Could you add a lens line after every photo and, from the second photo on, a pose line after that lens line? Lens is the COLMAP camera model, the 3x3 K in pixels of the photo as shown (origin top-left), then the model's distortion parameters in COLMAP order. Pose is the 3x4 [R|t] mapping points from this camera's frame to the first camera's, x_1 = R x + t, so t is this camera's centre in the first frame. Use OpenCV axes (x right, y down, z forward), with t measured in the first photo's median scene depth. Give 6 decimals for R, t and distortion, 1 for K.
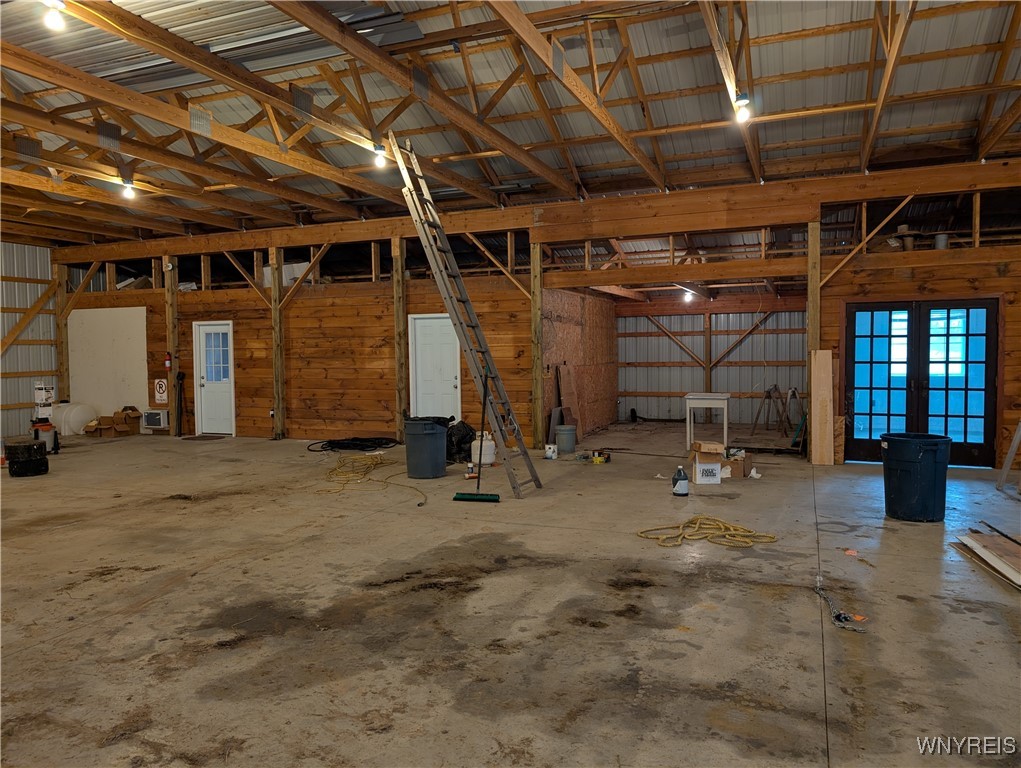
lens RADIAL K [[729.8, 0, 505.6], [0, 729.8, 378.8], [0, 0, 1]] dist [0.020977, -0.015345]
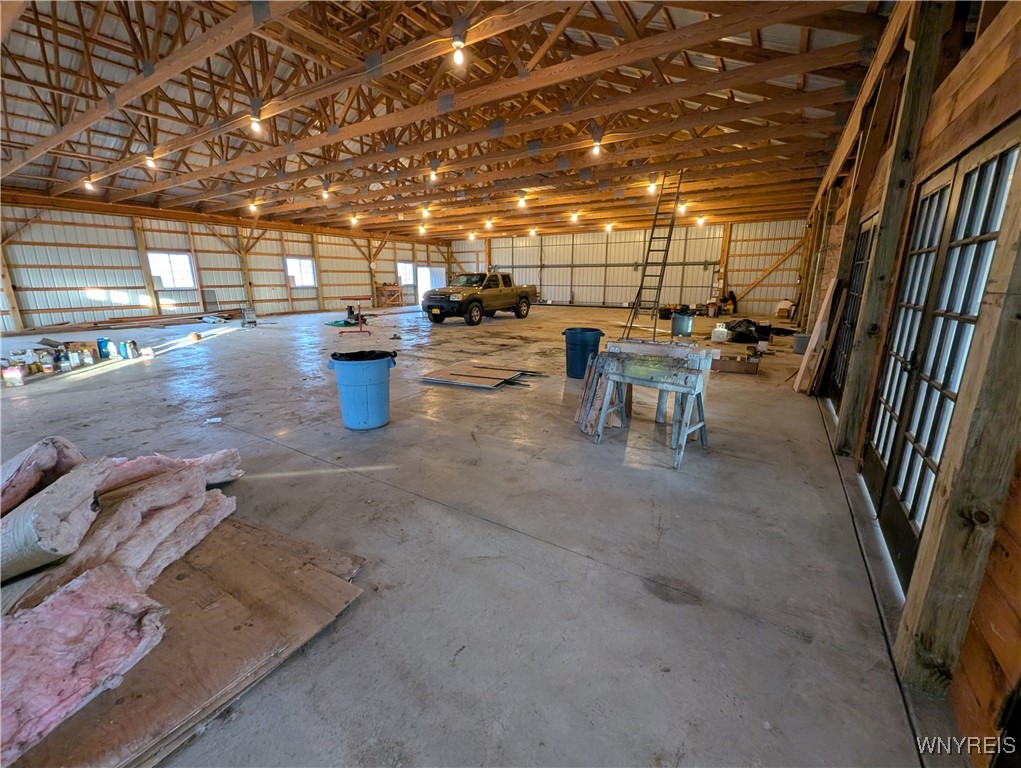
lens RADIAL K [[418.6, 0, 508.5], [0, 418.6, 374.1], [0, 0, 1]] dist [-0.002334, -0.000387]
pose [[-0.170120, 0.231384, -0.957873, 1.125827], [-0.031721, 0.970252, 0.240009, -0.035528], [0.984913, 0.071215, -0.157719, 0.712699]]
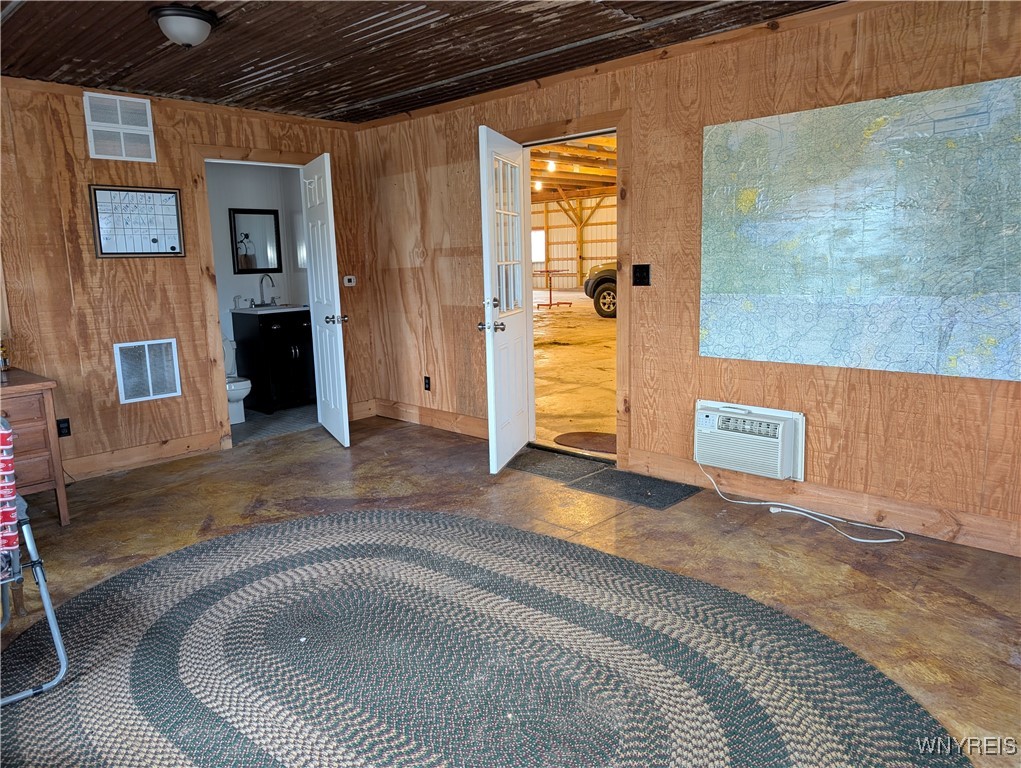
lens RADIAL K [[729.8, 0, 510.6], [0, 729.8, 382.9], [0, 0, 1]] dist [0.020977, -0.015345]
pose [[-0.933840, -0.027038, 0.356667, -1.362837], [0.043444, 0.981183, 0.188128, -0.014570], [-0.355043, 0.191177, -0.915094, 2.249453]]
